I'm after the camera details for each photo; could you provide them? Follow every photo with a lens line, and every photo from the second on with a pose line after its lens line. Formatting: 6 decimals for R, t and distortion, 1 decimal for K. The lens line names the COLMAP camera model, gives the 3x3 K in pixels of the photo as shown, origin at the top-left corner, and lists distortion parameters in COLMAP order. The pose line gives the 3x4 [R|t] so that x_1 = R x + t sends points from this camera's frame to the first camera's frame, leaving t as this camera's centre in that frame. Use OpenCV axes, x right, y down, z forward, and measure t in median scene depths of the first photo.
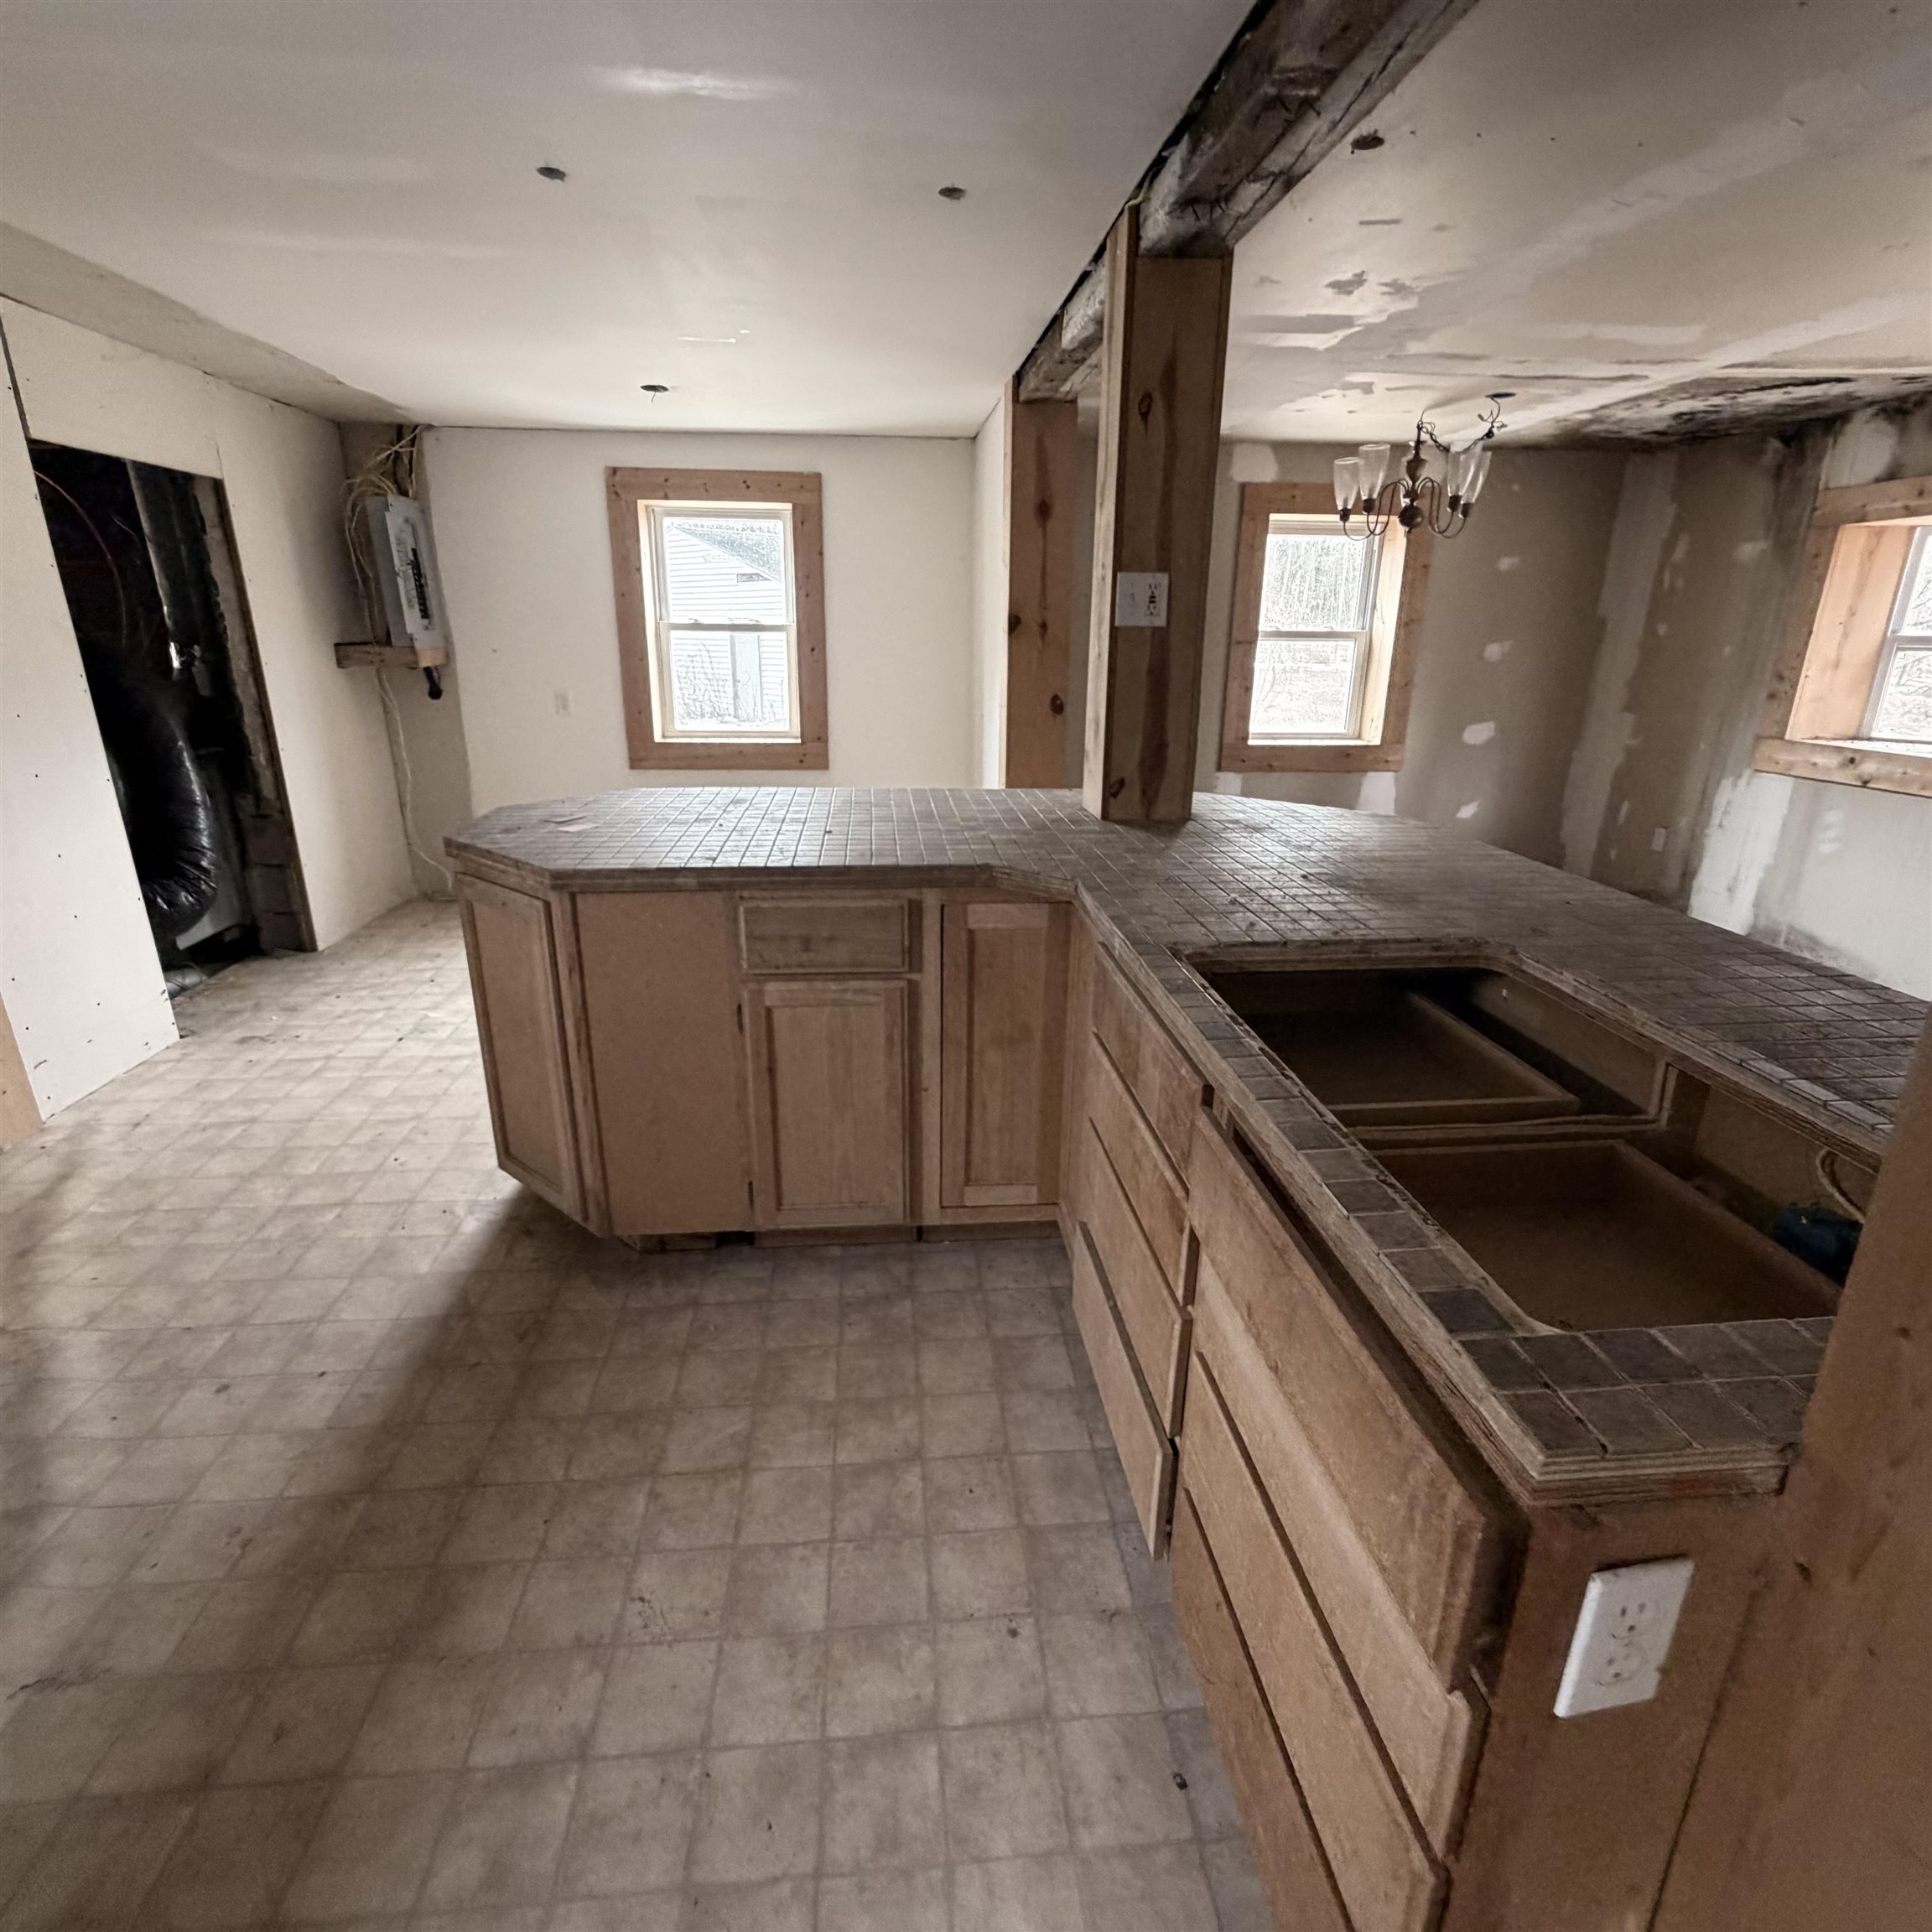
lens RADIAL K [[1032.1, 0, 959.4], [0, 1032.1, 966.2], [0, 0, 1]] dist [0.000968, 0.000470]
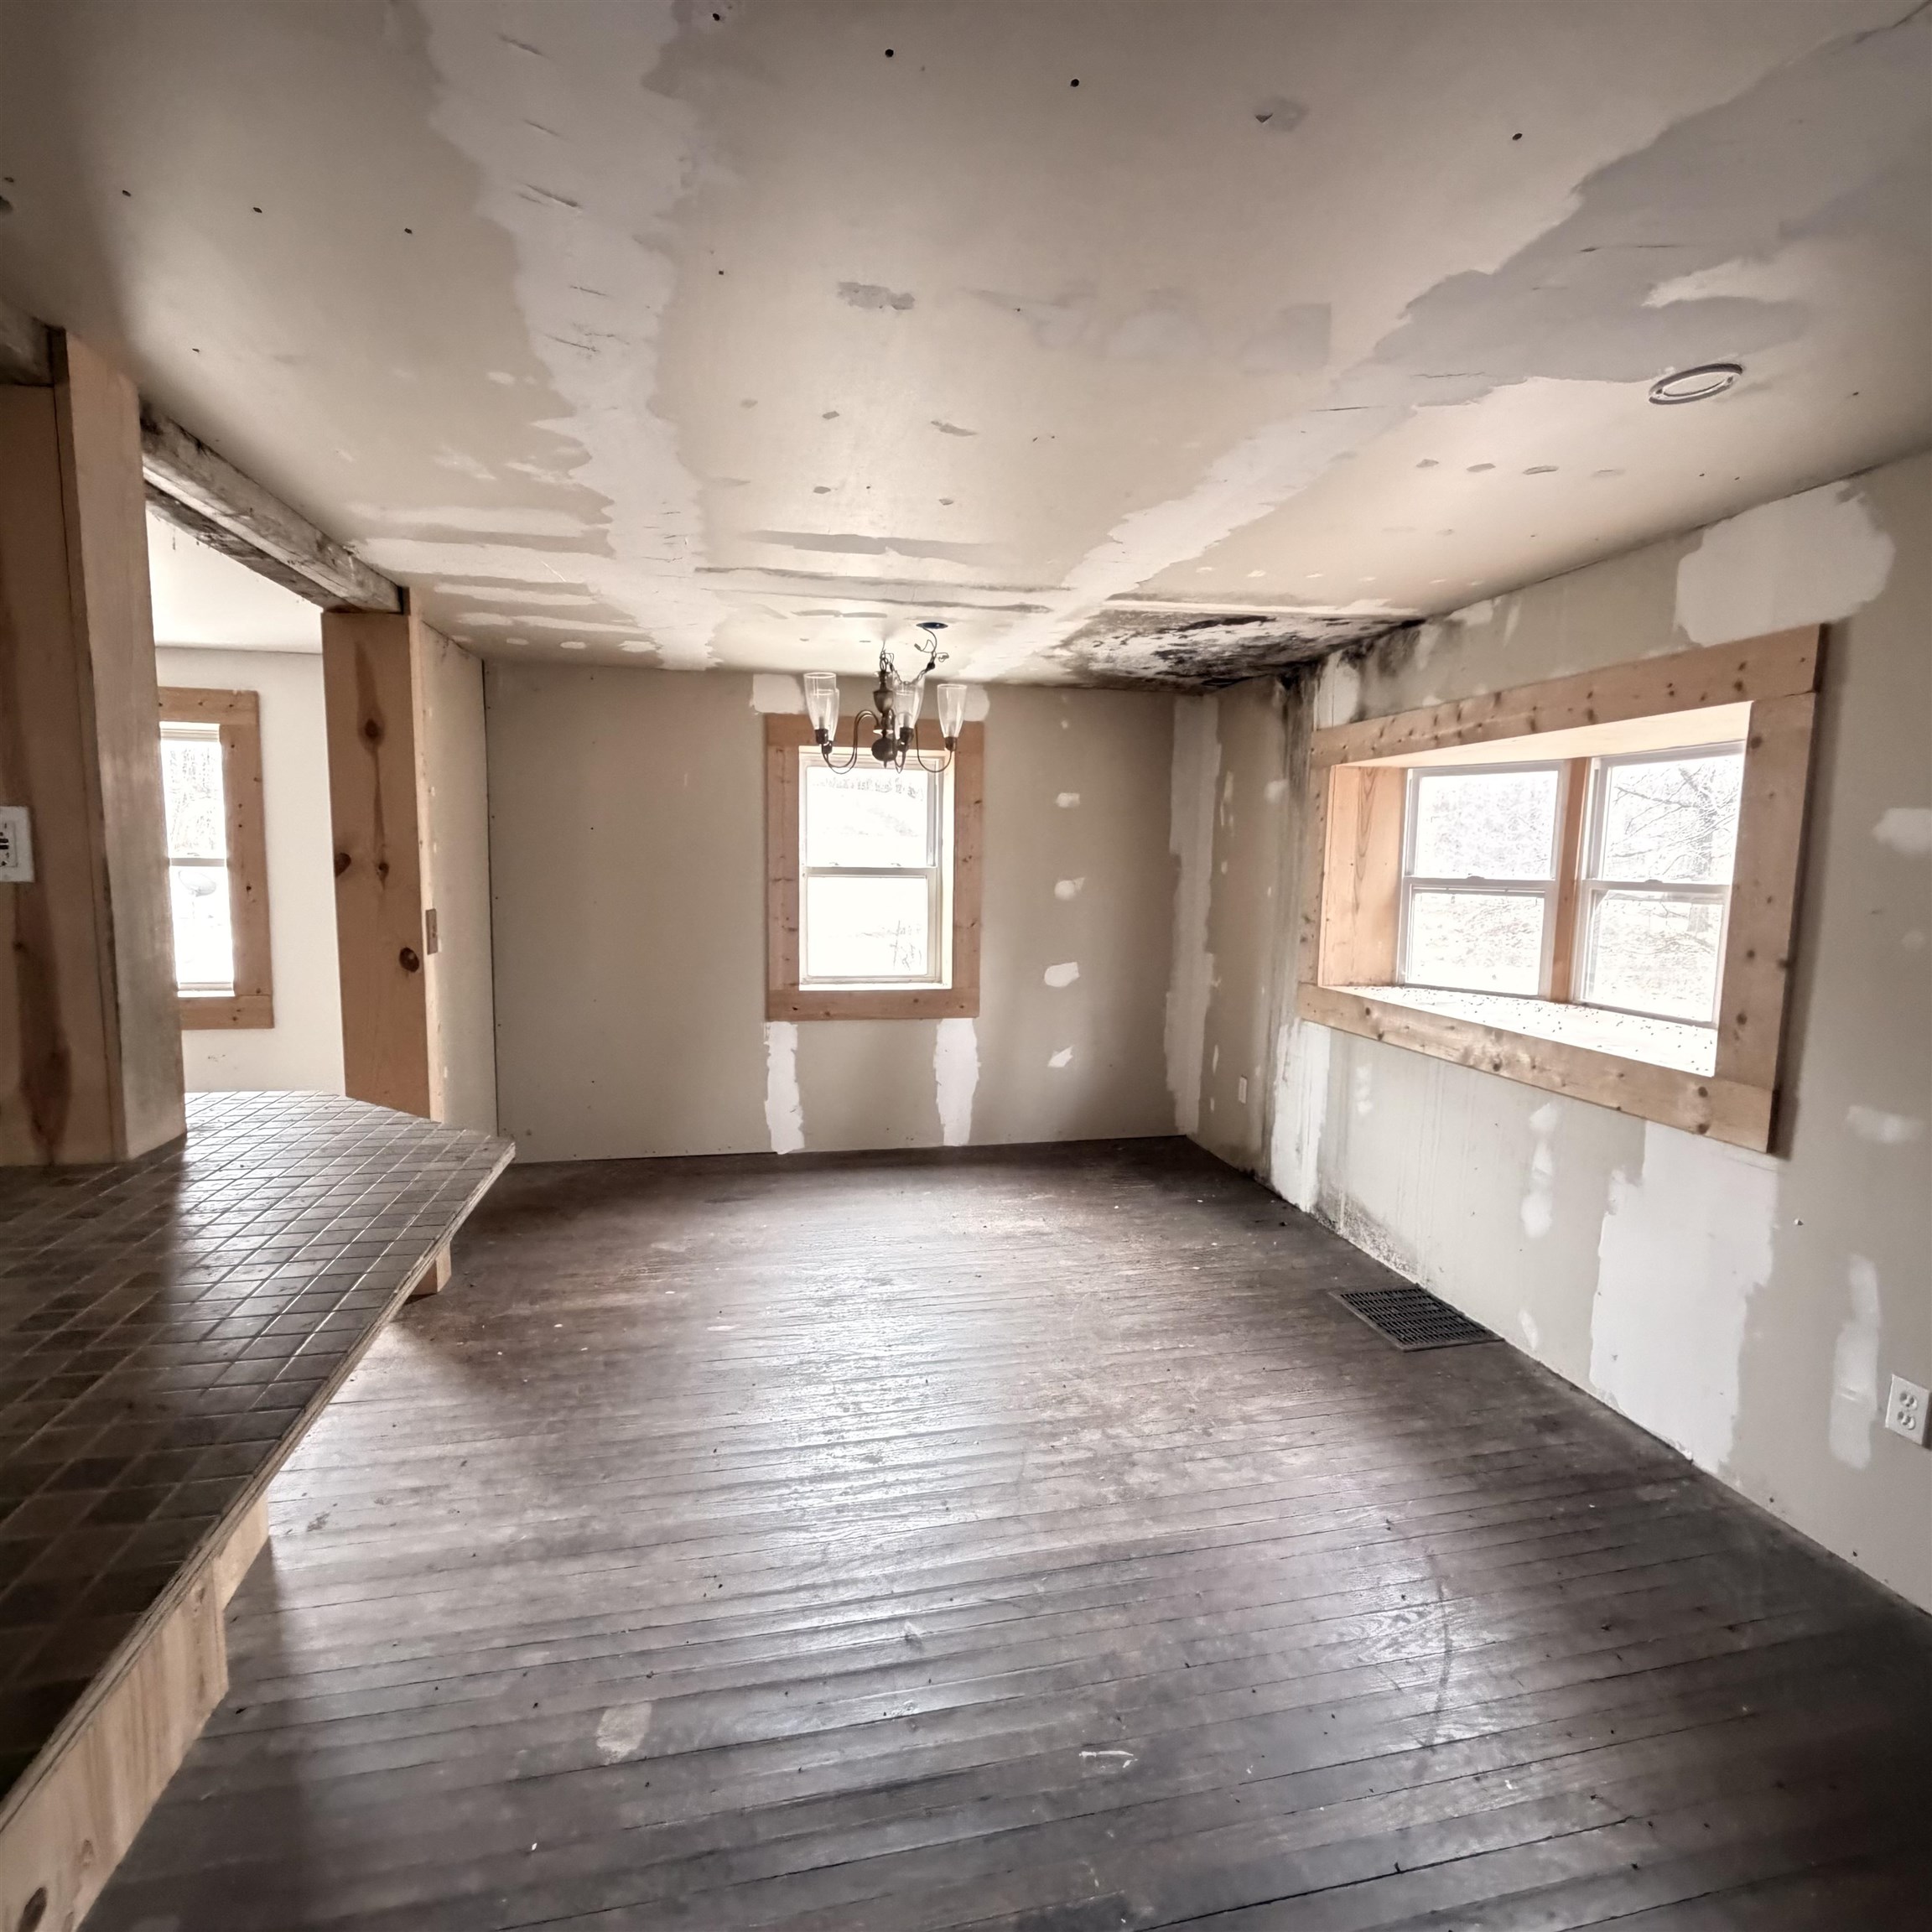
lens RADIAL K [[1027.4, 0, 955.8], [0, 1027.4, 967.7], [0, 0, 1]] dist [0.004900, 0.000007]
pose [[0.992750, -0.008521, 0.119899, 0.216387], [0.032888, 0.978676, -0.202760, -0.035925], [-0.115615, 0.205233, 0.971860, 0.088486]]
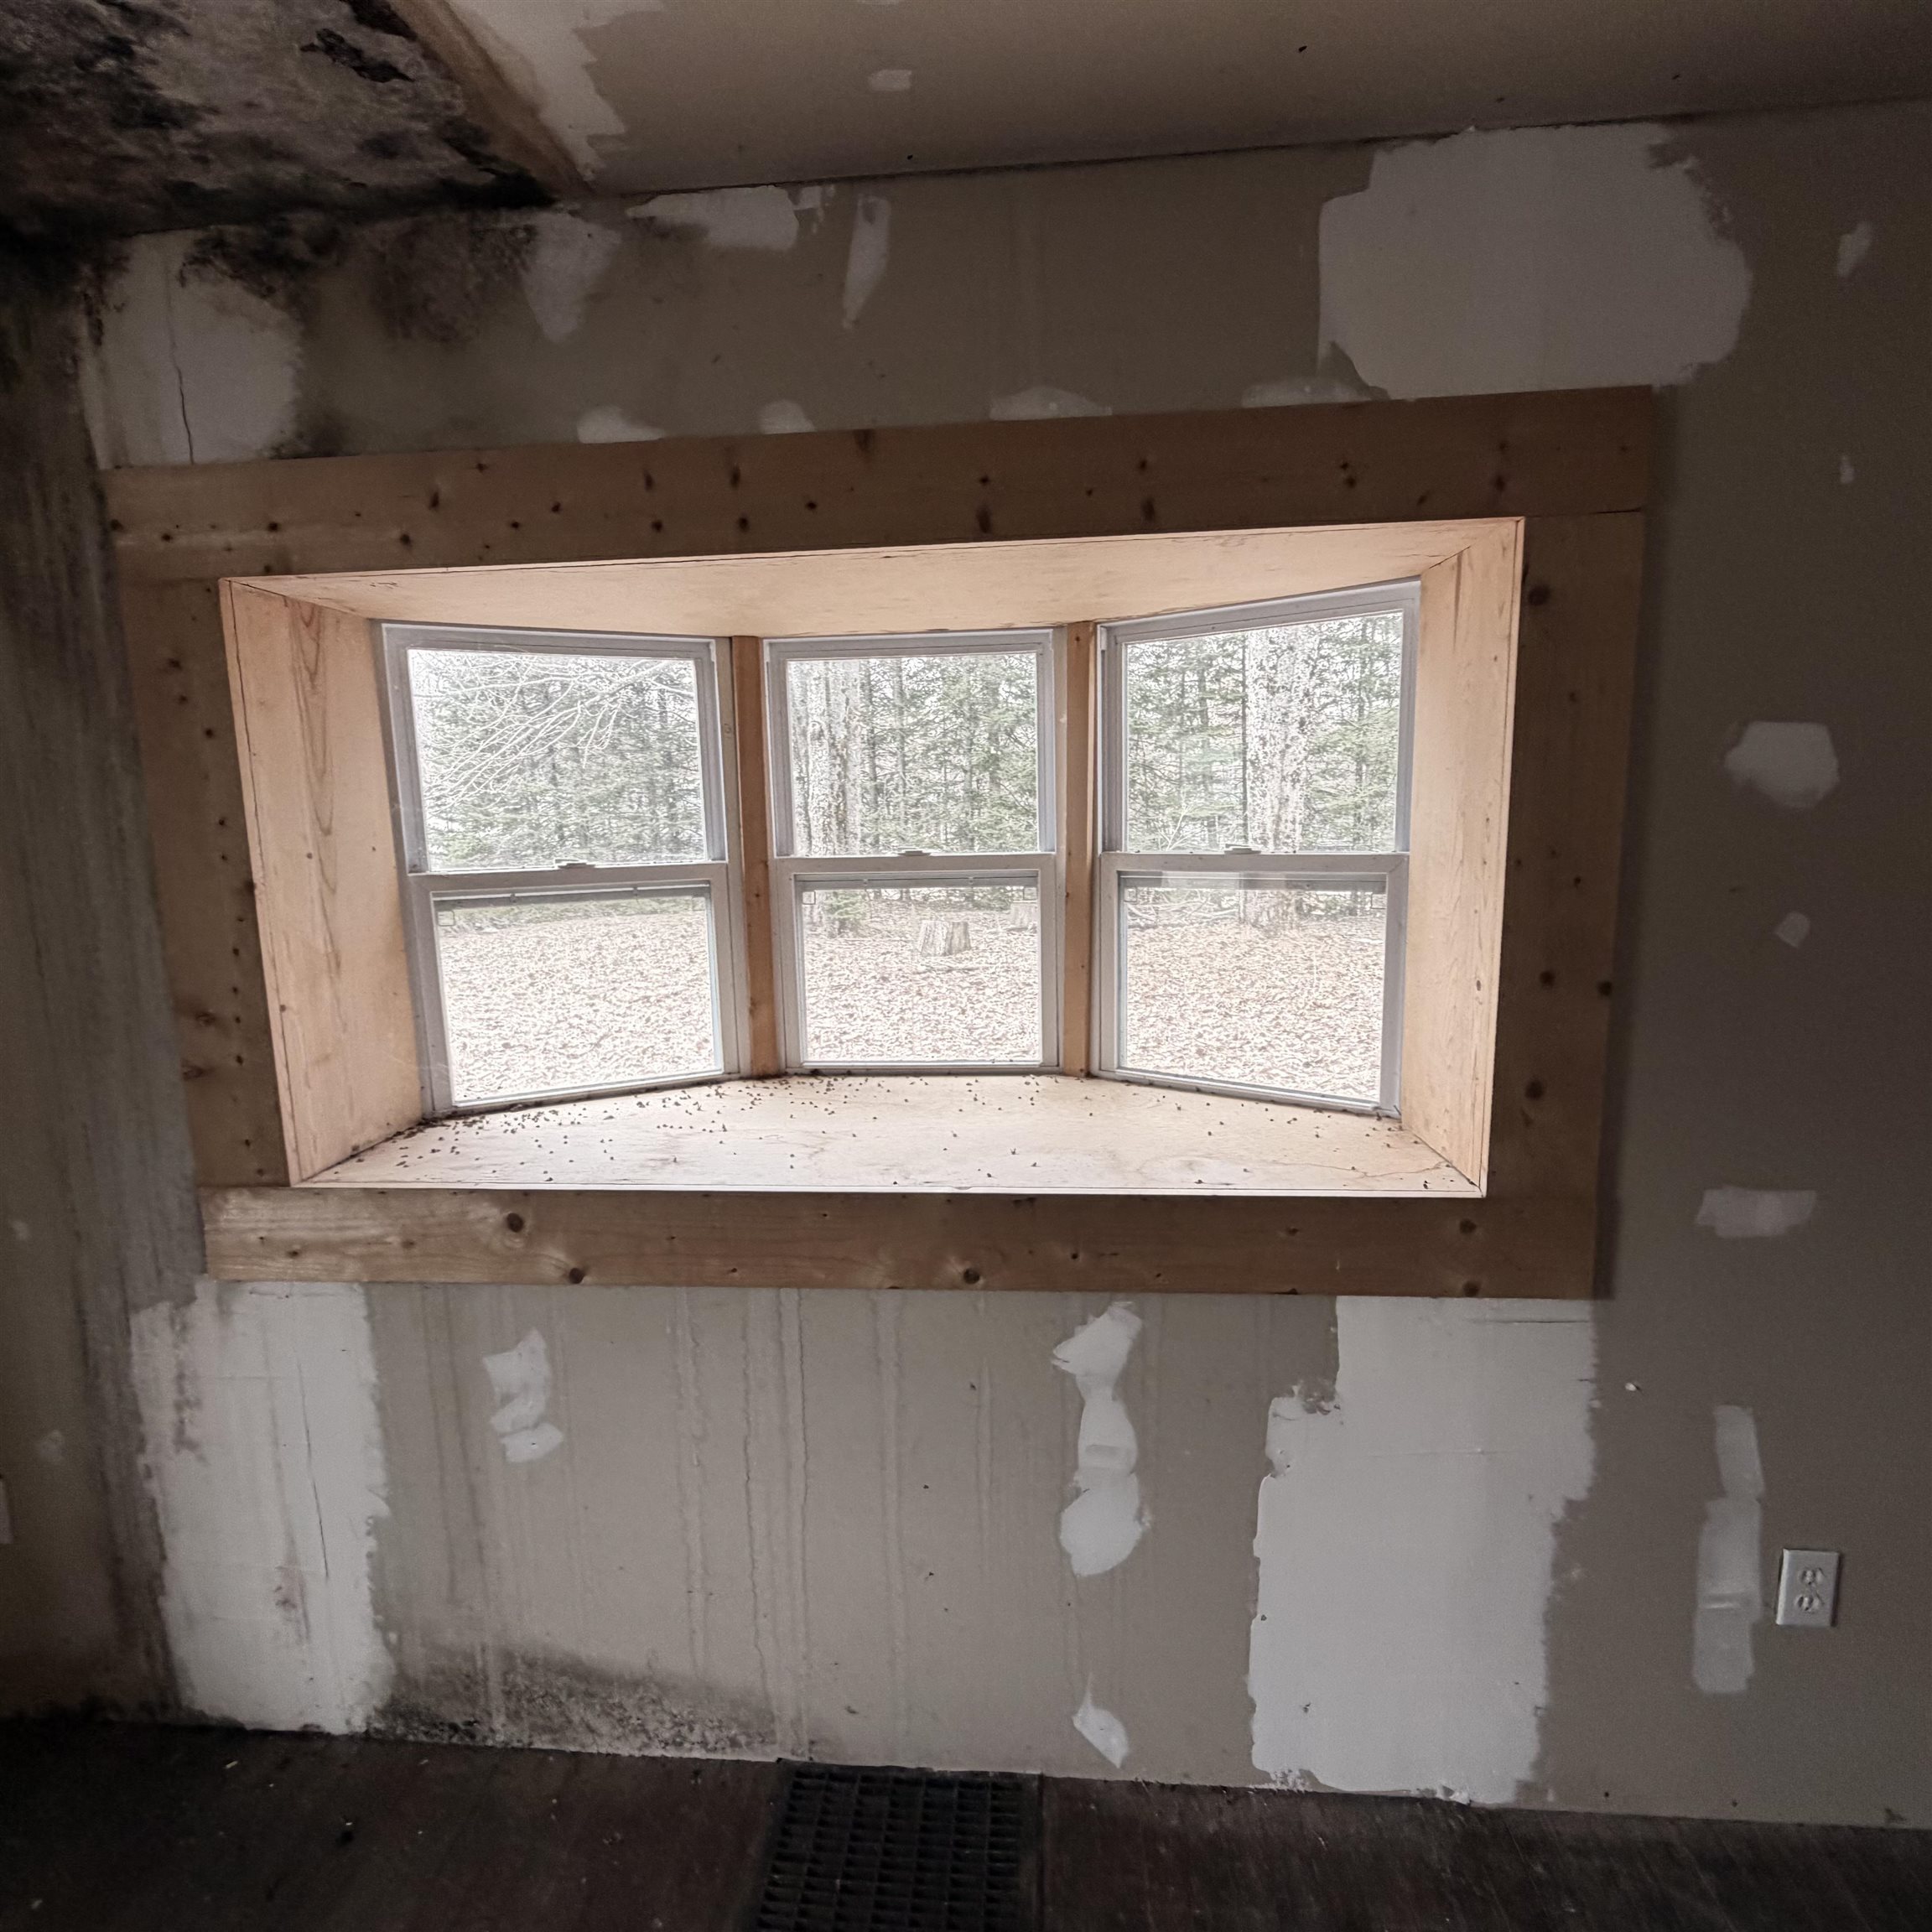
lens RADIAL K [[1032.1, 0, 959.4], [0, 1032.1, 966.2], [0, 0, 1]] dist [0.000968, 0.000470]
pose [[0.166453, -0.159975, 0.972986, 0.299663], [0.328834, 0.939271, 0.098176, -0.144051], [-0.929603, 0.303609, 0.208949, 0.407461]]
